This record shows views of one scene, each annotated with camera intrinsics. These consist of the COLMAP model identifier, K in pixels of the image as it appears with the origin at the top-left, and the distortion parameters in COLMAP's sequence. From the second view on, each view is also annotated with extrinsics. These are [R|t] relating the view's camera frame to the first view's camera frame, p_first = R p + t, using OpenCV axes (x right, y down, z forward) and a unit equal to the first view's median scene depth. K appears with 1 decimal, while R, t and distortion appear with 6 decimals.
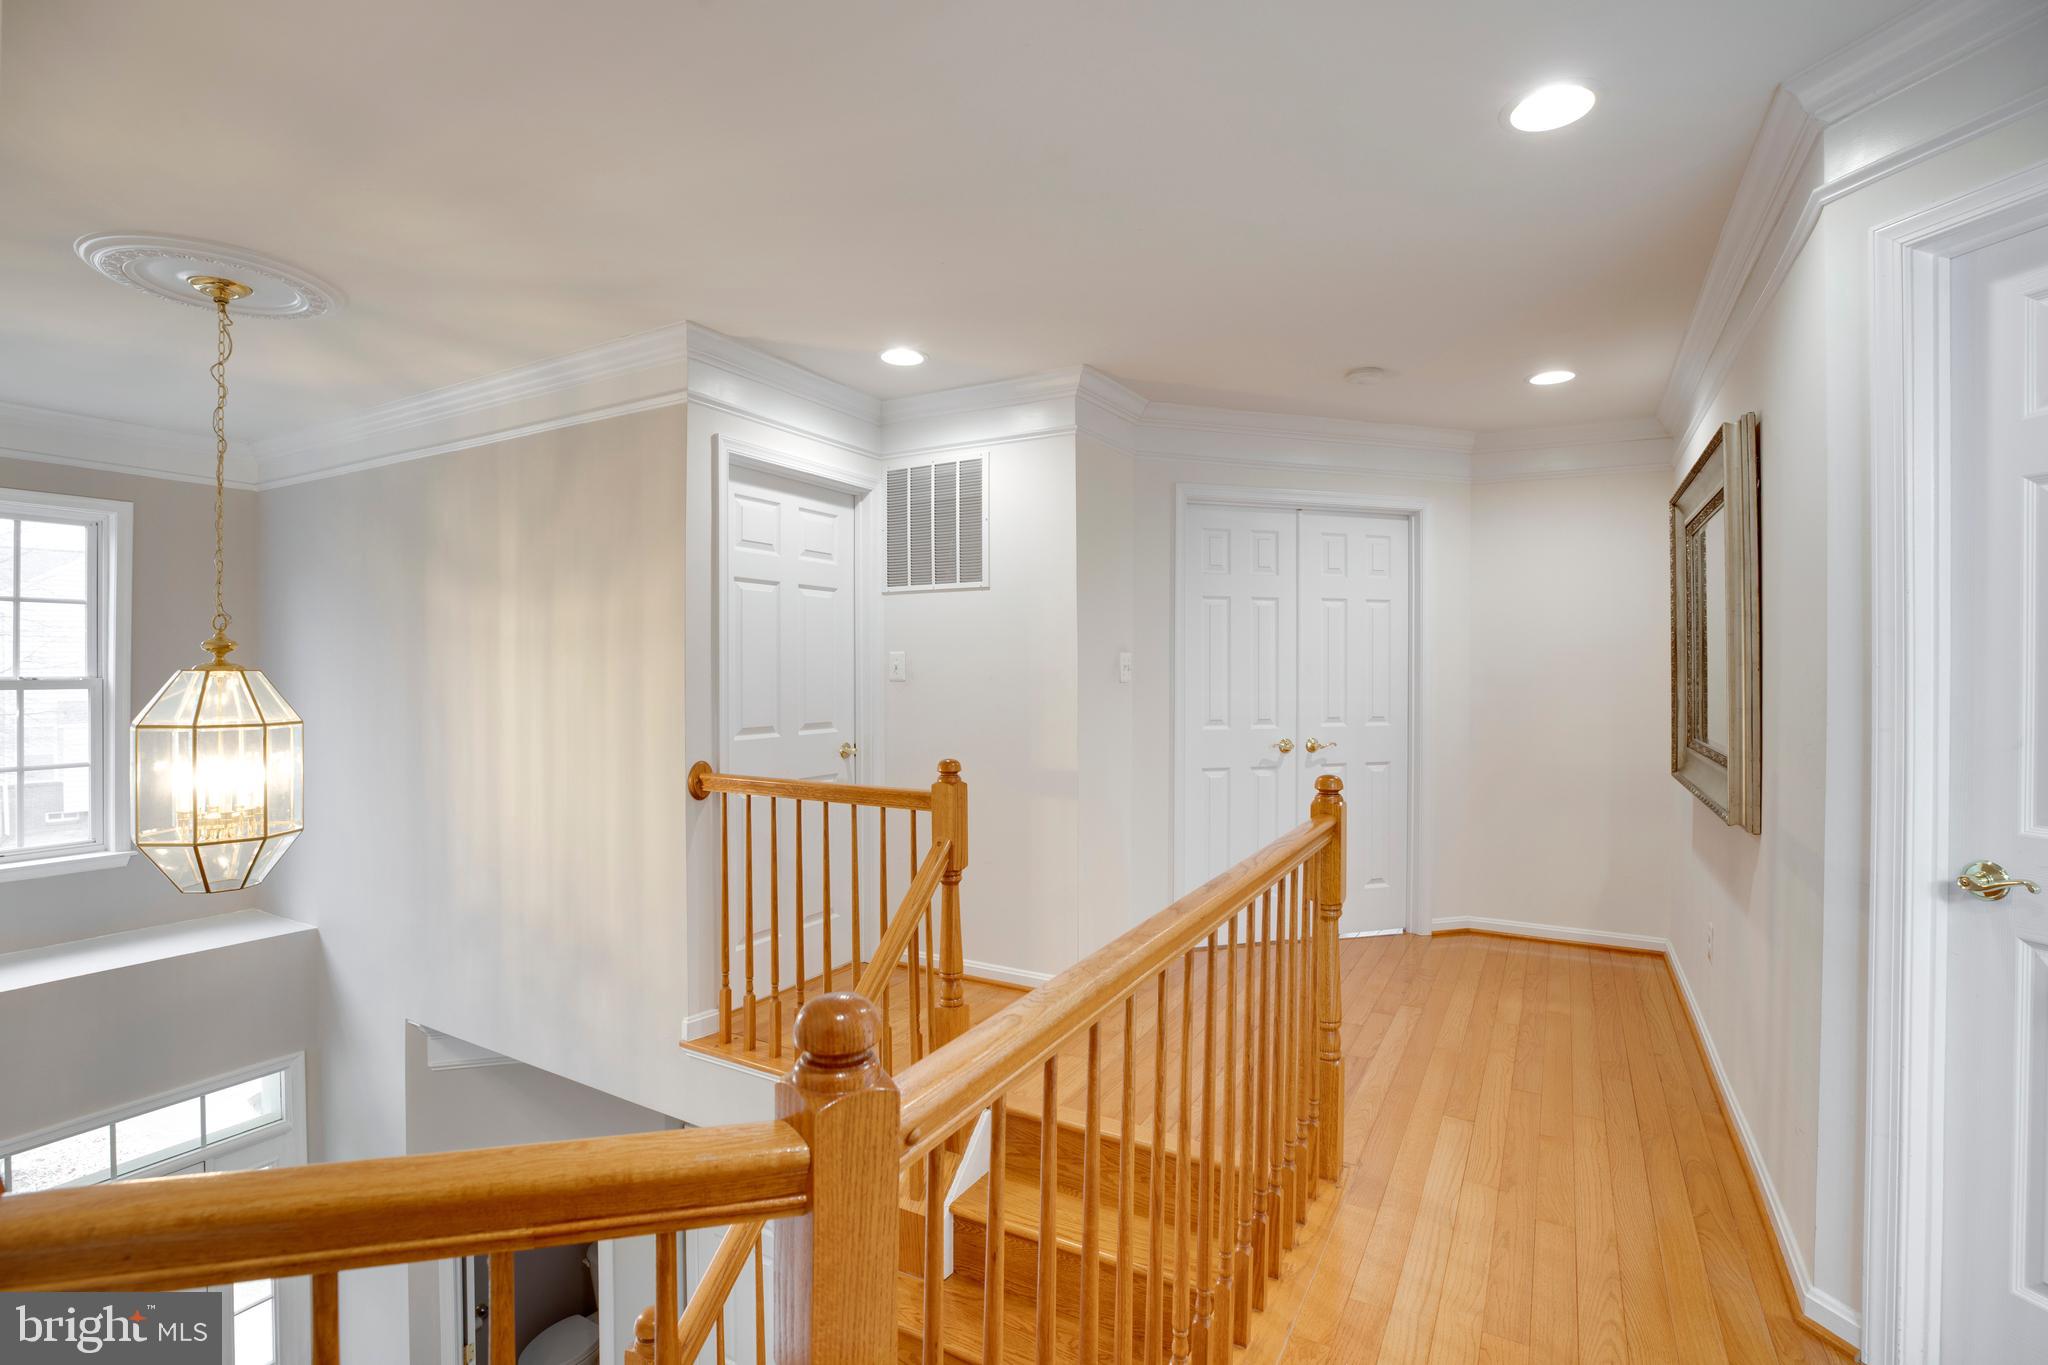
lens RADIAL K [[937.2, 0, 1031.6], [0, 937.2, 689.1], [0, 0, 1]] dist [-0.042785, 0.010928]
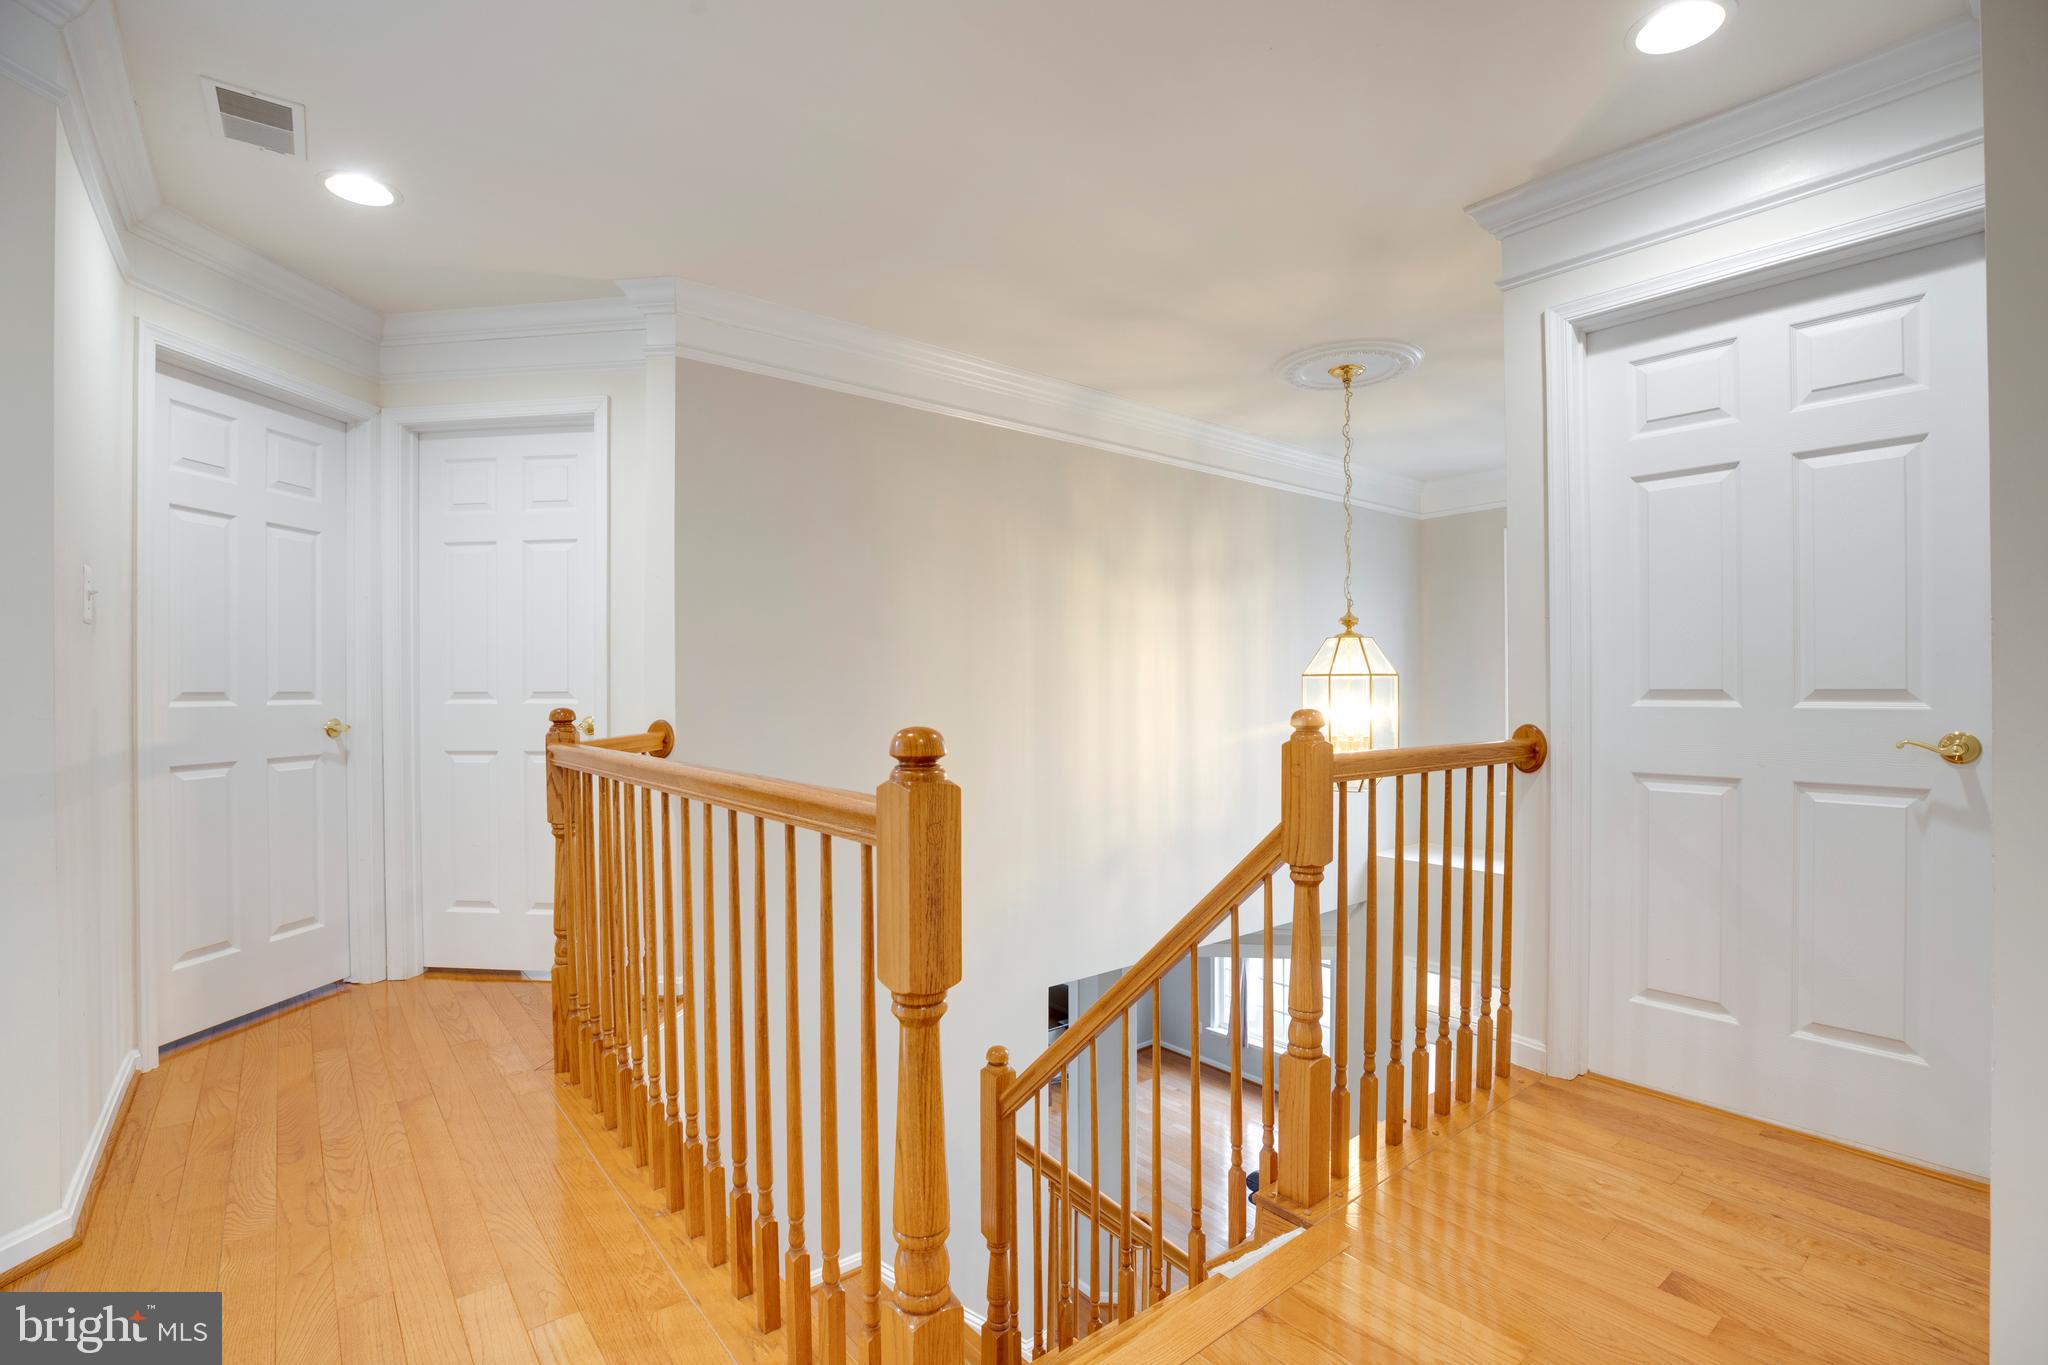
lens RADIAL K [[937.2, 0, 1031.6], [0, 937.2, 689.1], [0, 0, 1]] dist [-0.042785, 0.010928]
pose [[-0.363810, 0.010026, -0.931419, 0.651194], [0.000326, 0.999943, 0.010636, 0.043666], [0.931473, 0.003566, -0.363793, 1.055827]]
